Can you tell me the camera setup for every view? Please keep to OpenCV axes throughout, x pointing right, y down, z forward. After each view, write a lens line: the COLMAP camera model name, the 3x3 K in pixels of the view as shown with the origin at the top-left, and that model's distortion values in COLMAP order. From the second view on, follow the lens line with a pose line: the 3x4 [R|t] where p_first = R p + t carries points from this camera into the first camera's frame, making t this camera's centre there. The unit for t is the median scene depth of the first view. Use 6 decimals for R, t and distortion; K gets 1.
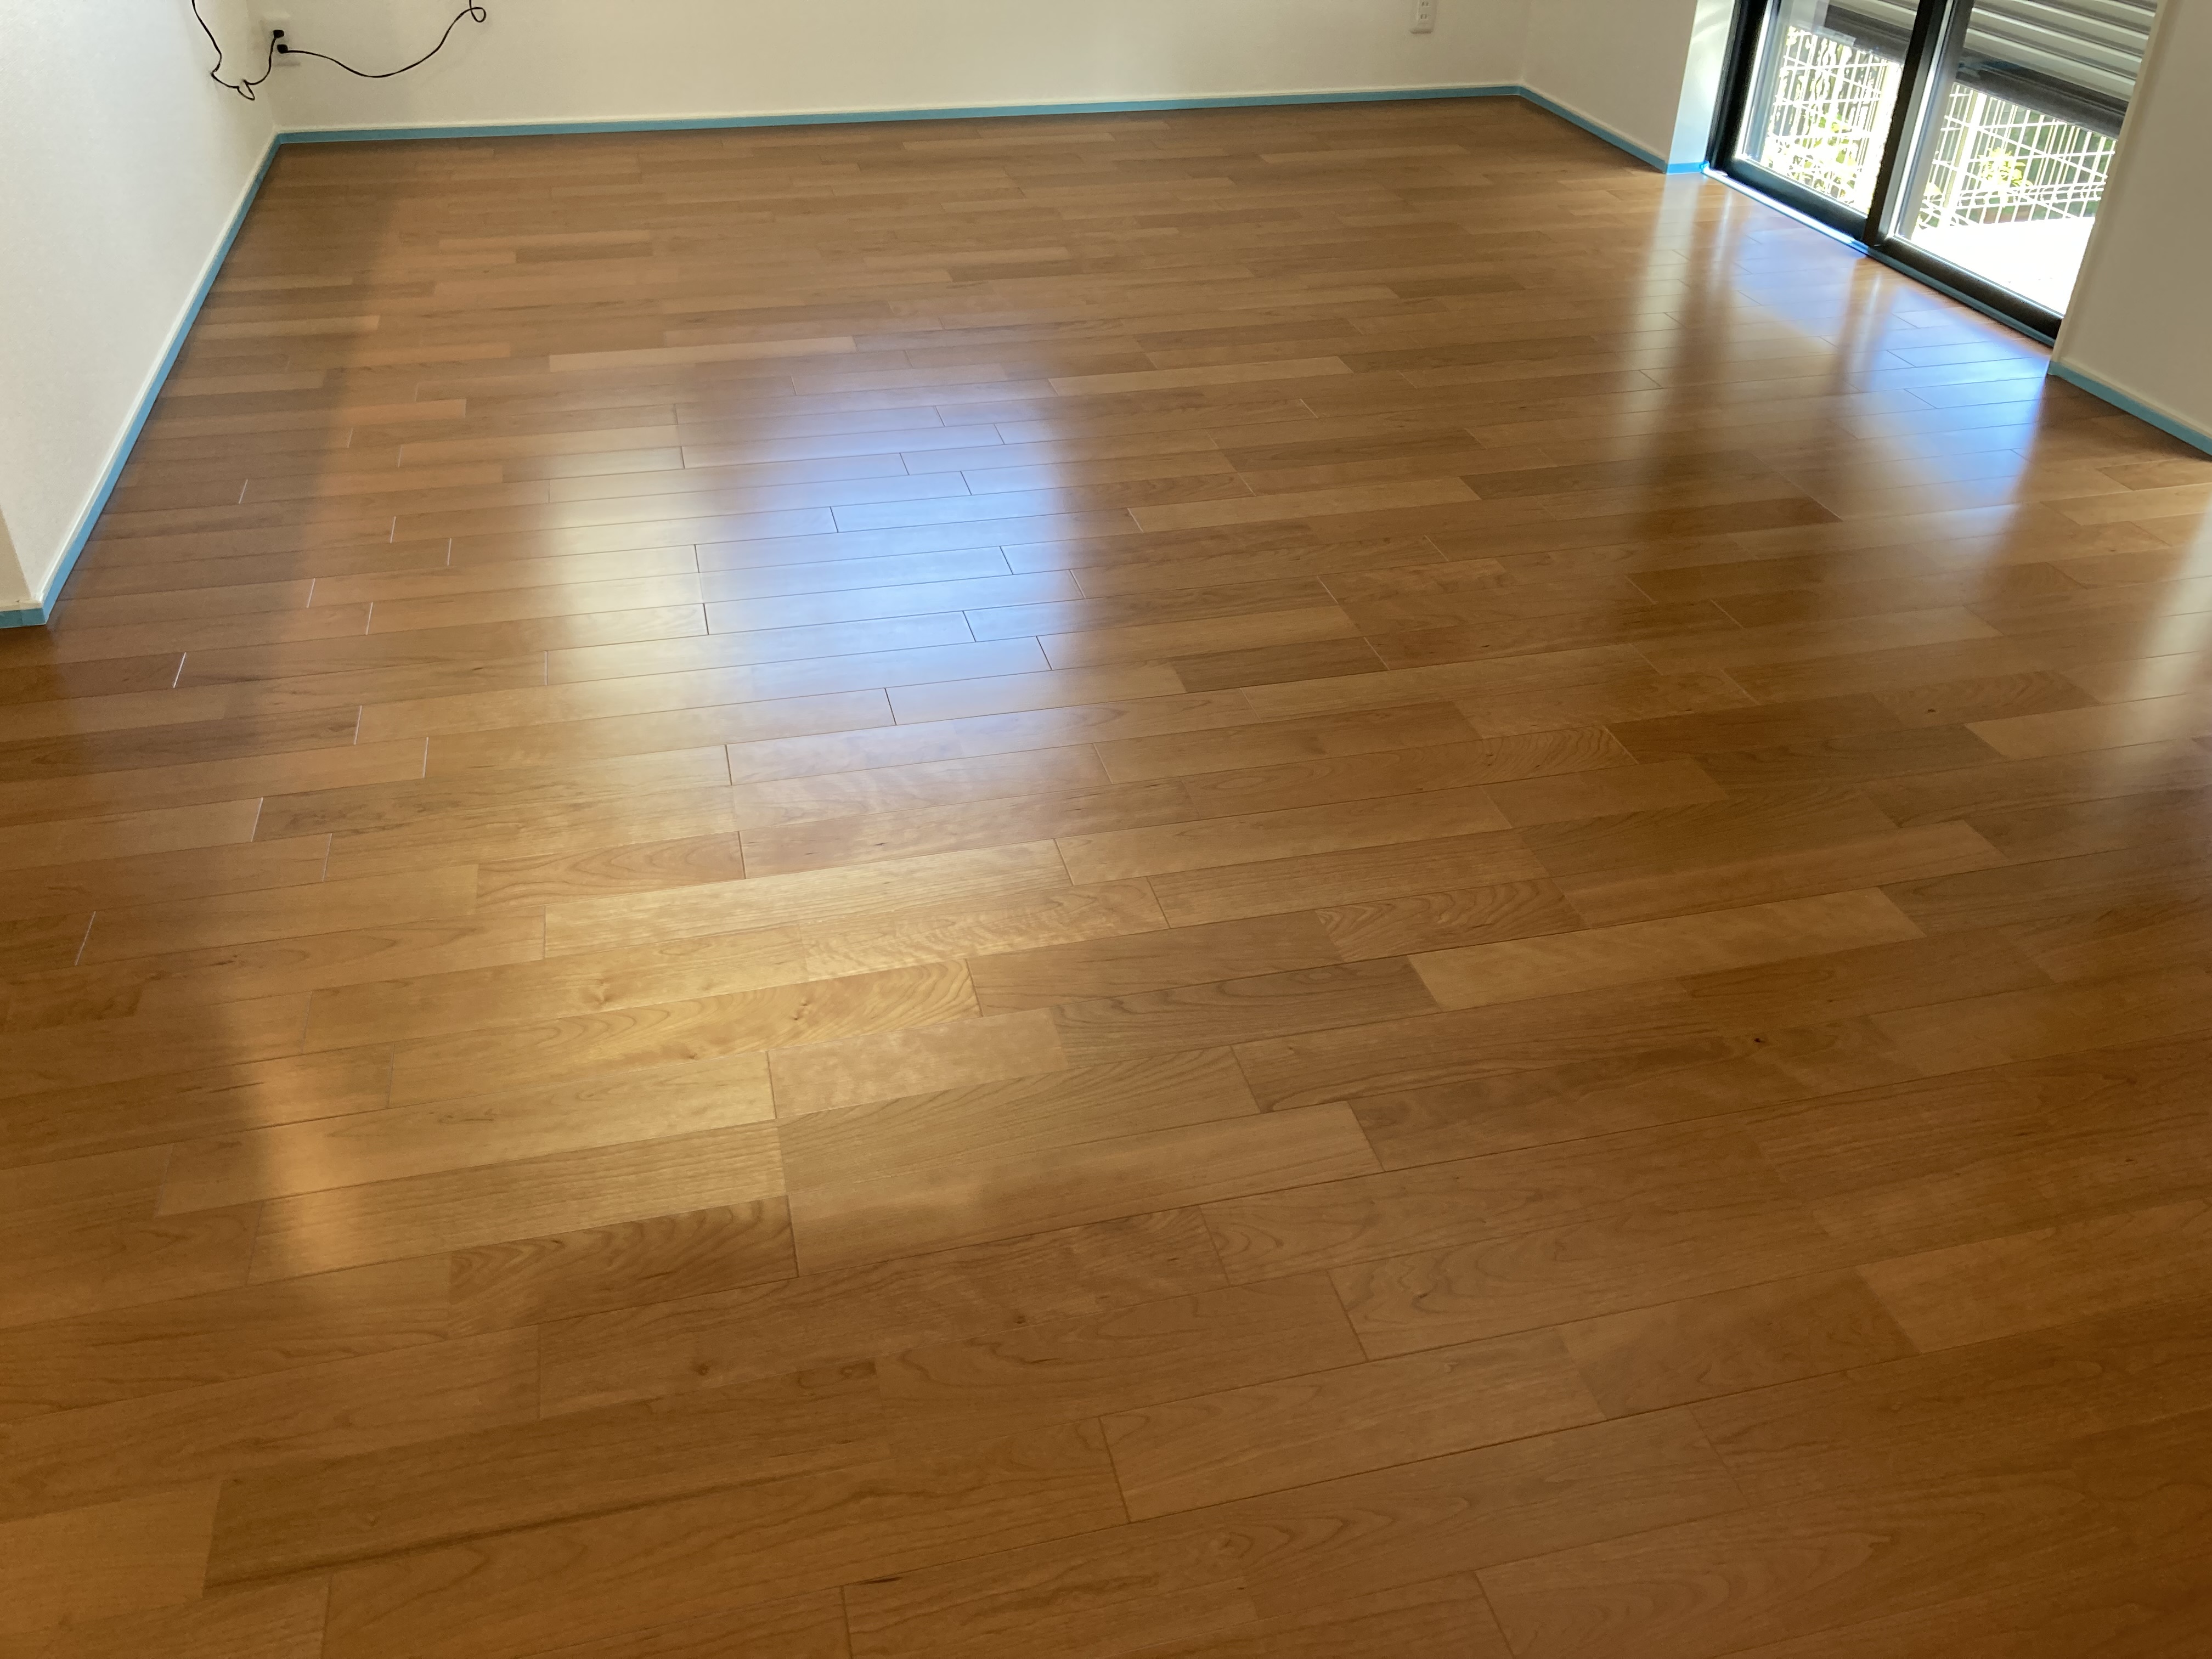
lens RADIAL K [[1798.6, 0, 1106.0], [0, 1798.6, 829.5], [0, 0, 1]] dist [0.010840, -0.007089]
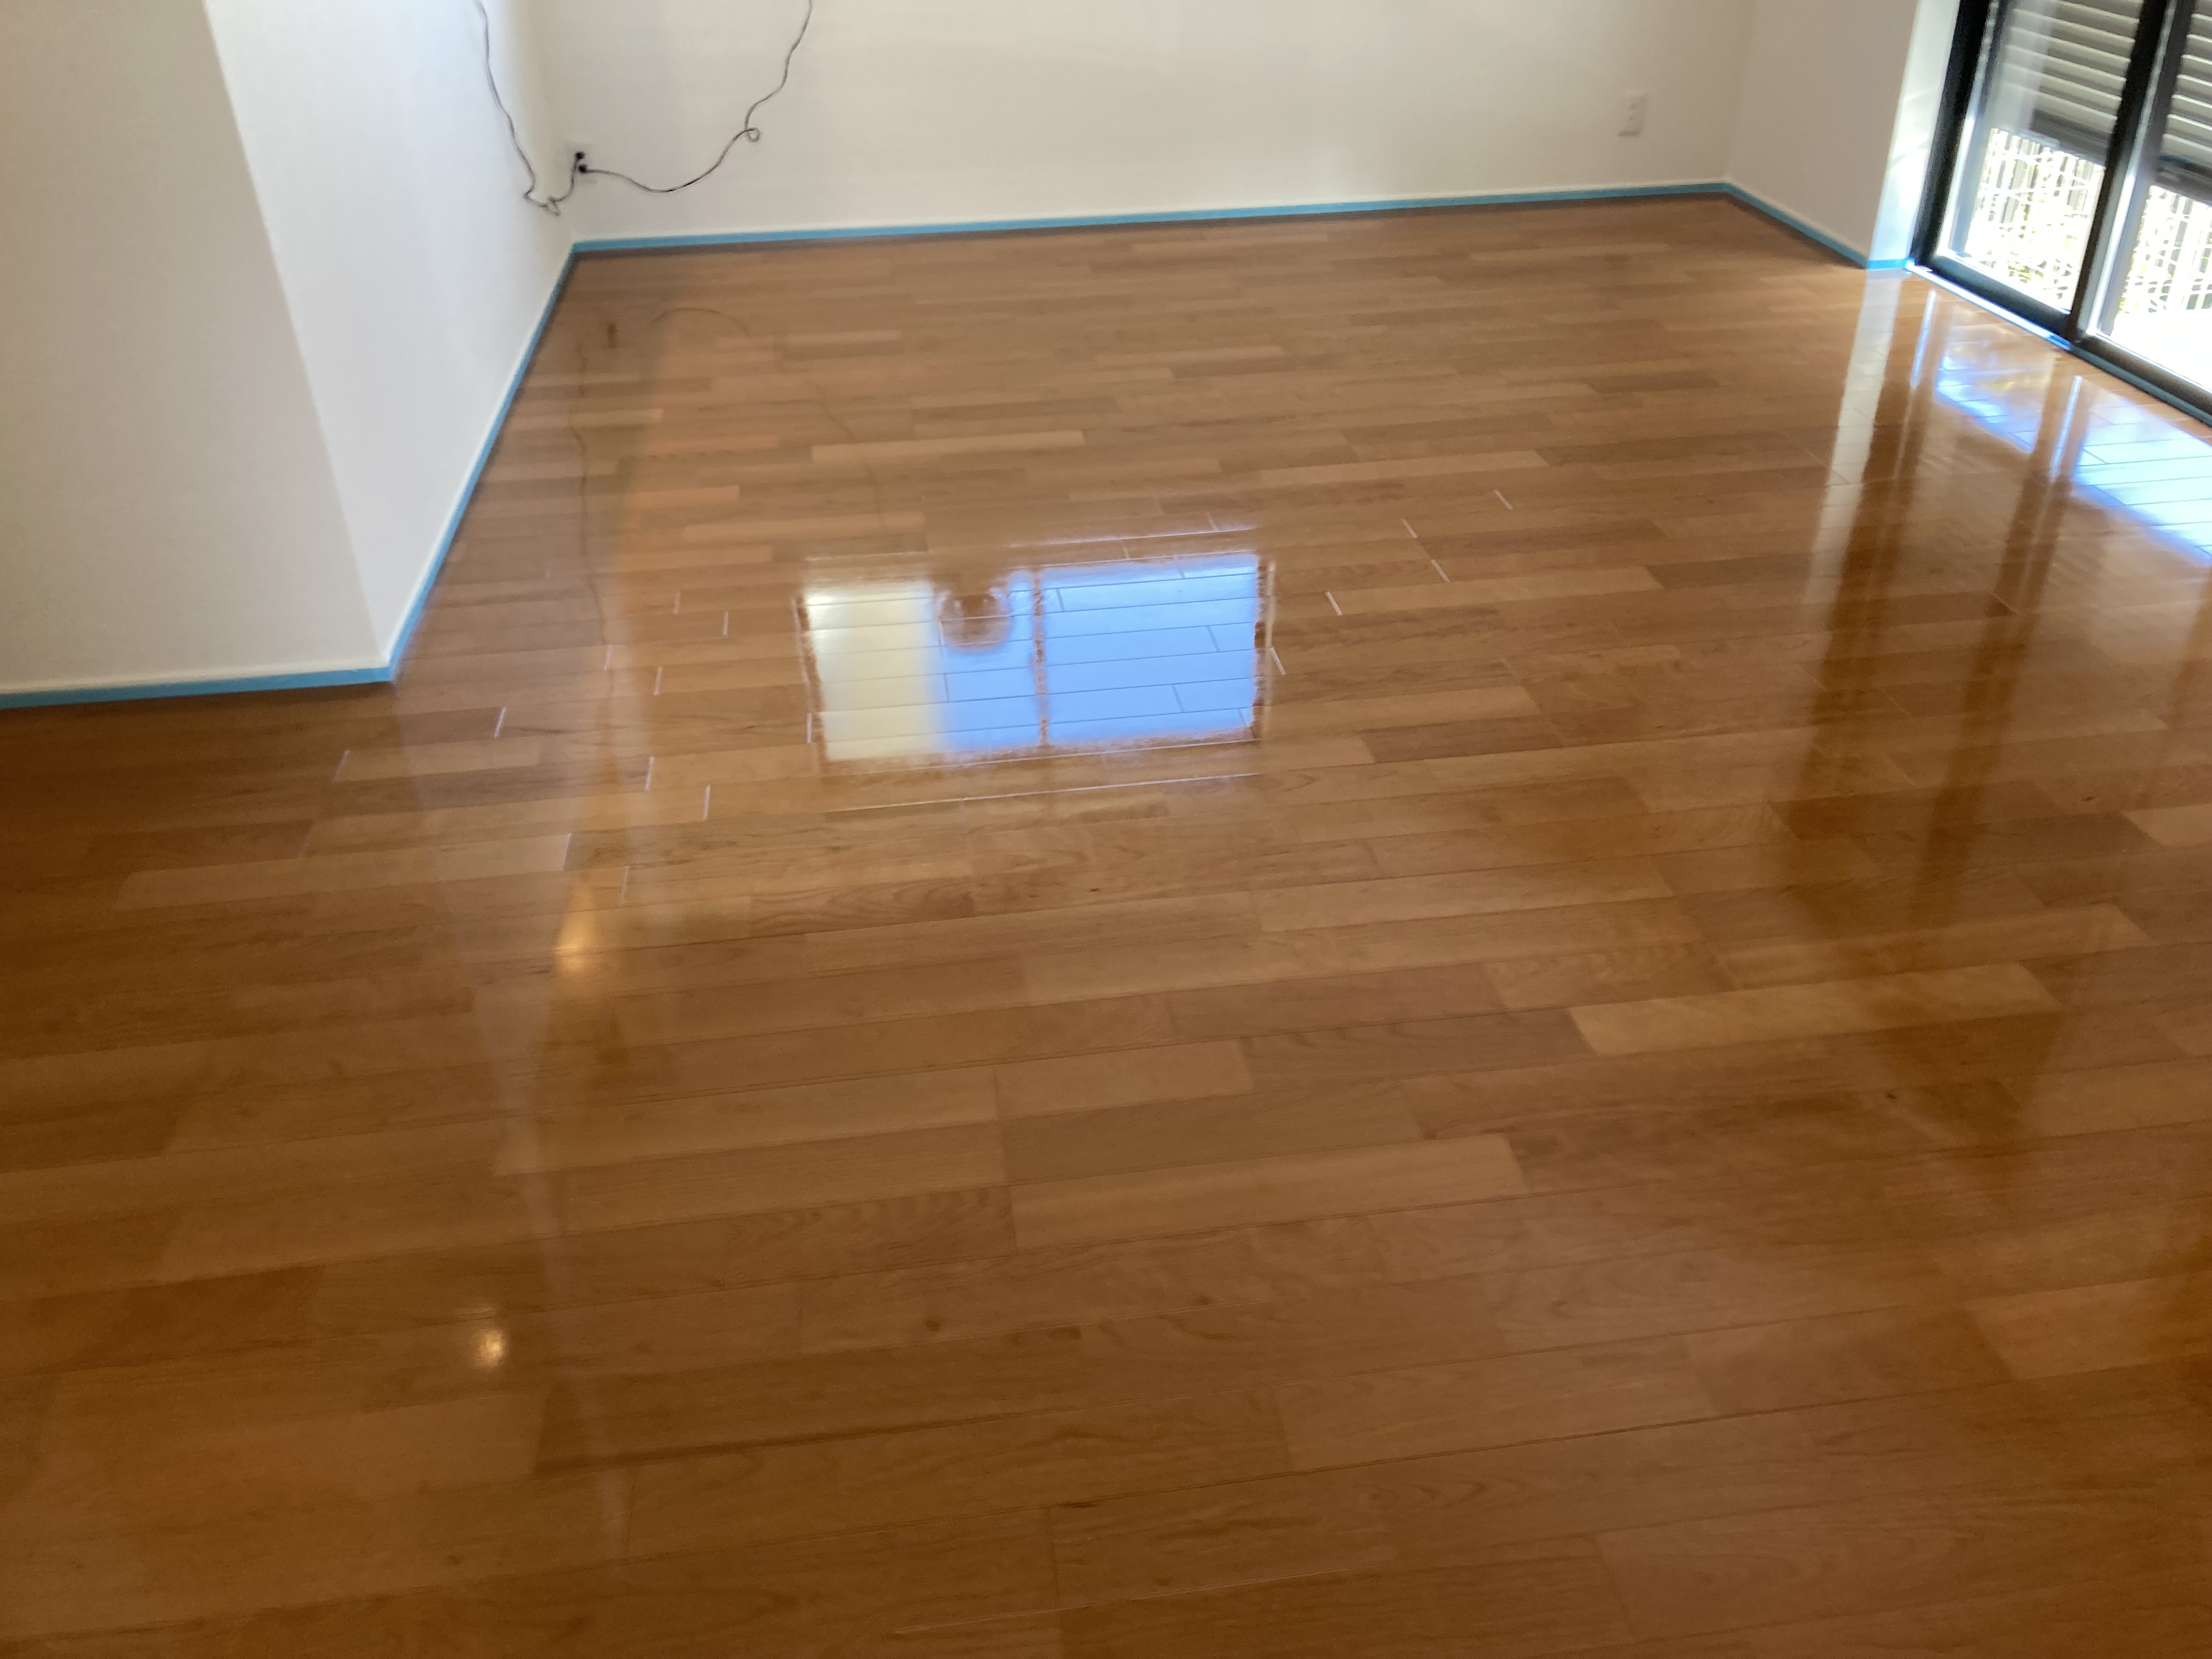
lens RADIAL K [[1828.4, 0, 1116.6], [0, 1828.4, 774.5], [0, 0, 1]] dist [0.006628, -0.000714]
pose [[0.993702, 0.025671, -0.109074, 0.011946], [-0.032755, 0.997434, -0.063662, 0.008269], [0.107159, 0.066834, 0.991993, -0.144842]]
